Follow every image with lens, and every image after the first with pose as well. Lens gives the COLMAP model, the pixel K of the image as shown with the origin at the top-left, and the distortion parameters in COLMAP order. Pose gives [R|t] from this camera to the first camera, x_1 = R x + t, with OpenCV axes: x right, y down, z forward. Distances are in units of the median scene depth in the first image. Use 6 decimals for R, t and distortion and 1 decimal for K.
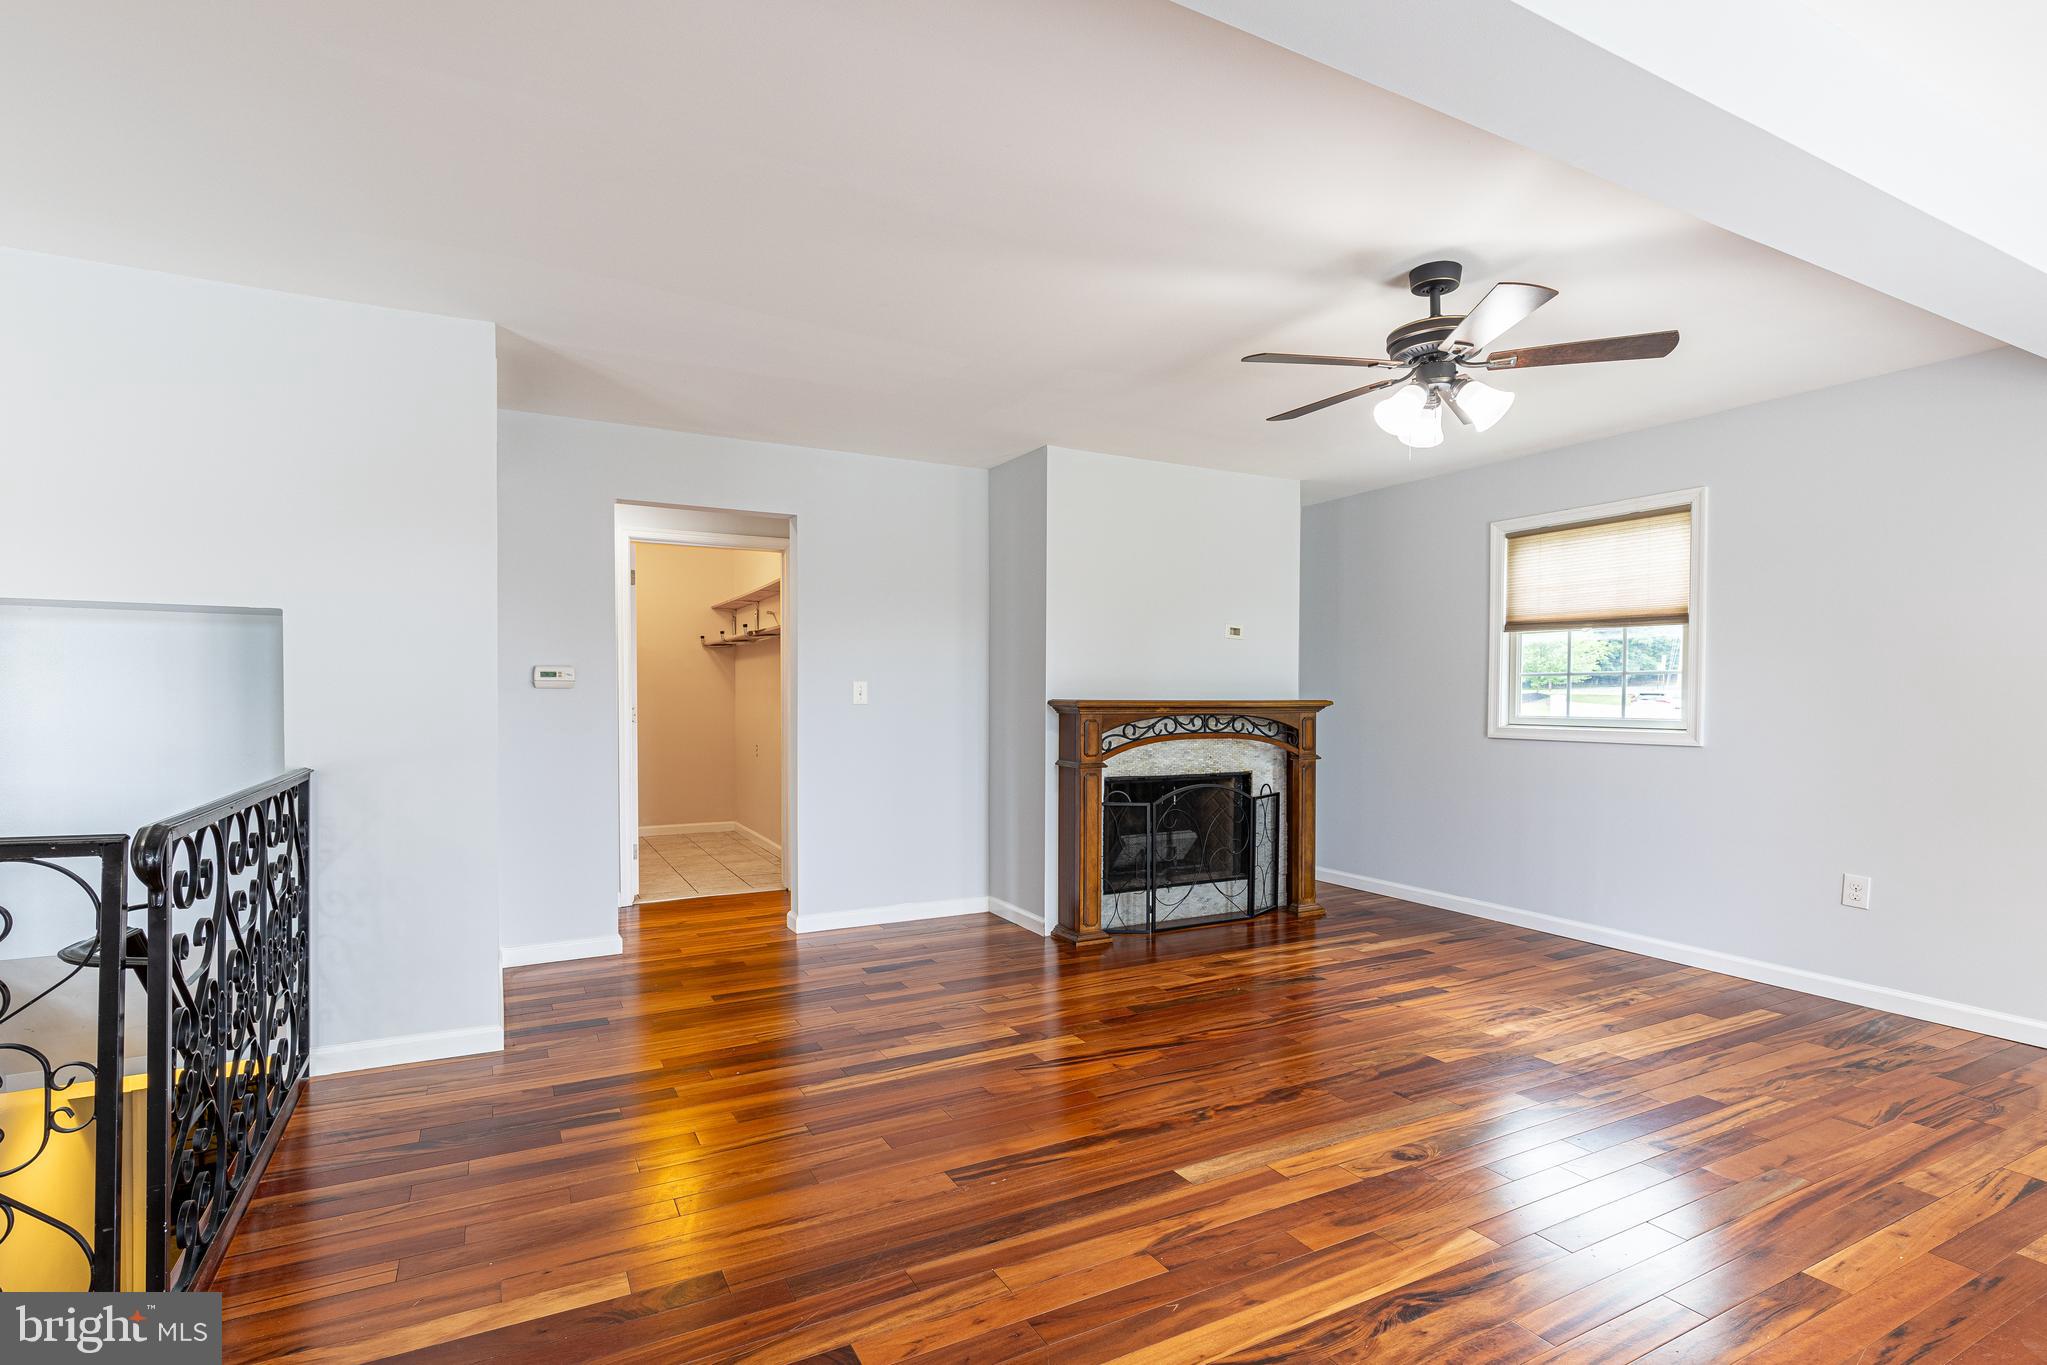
lens RADIAL K [[911.1, 0, 1020.7], [0, 911.1, 699.5], [0, 0, 1]] dist [-0.001003, -0.000129]
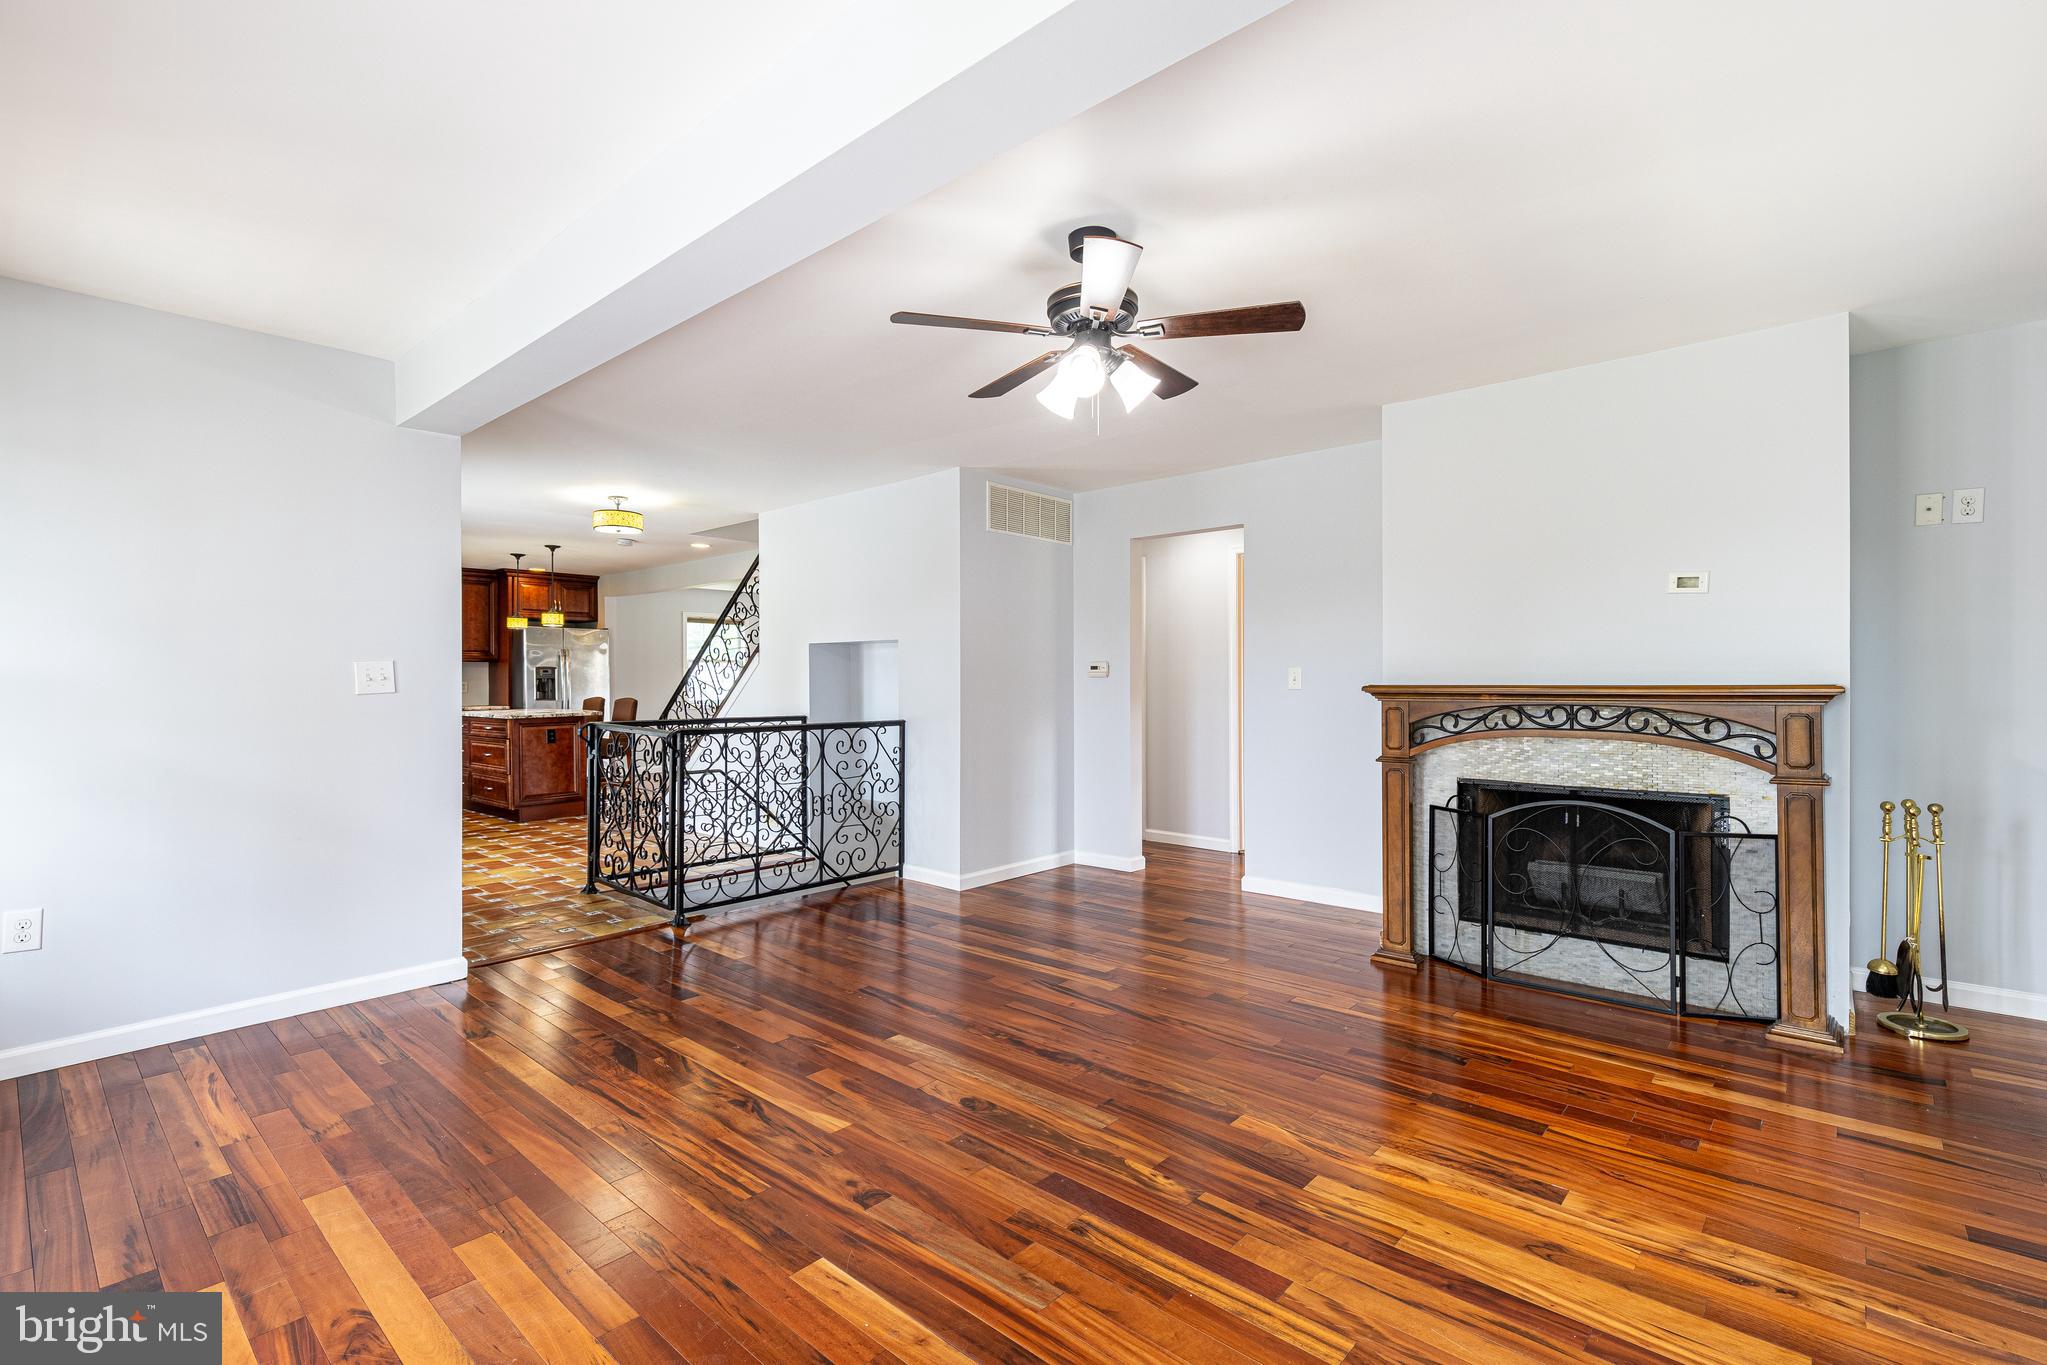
lens RADIAL K [[930.1, 0, 1029.8], [0, 930.1, 678.9], [0, 0, 1]] dist [0.001148, 0.000064]
pose [[0.372629, -0.006759, -0.927956, 0.755747], [0.004290, 0.999975, -0.005561, -0.002160], [0.927971, -0.001909, 0.372649, 0.328210]]
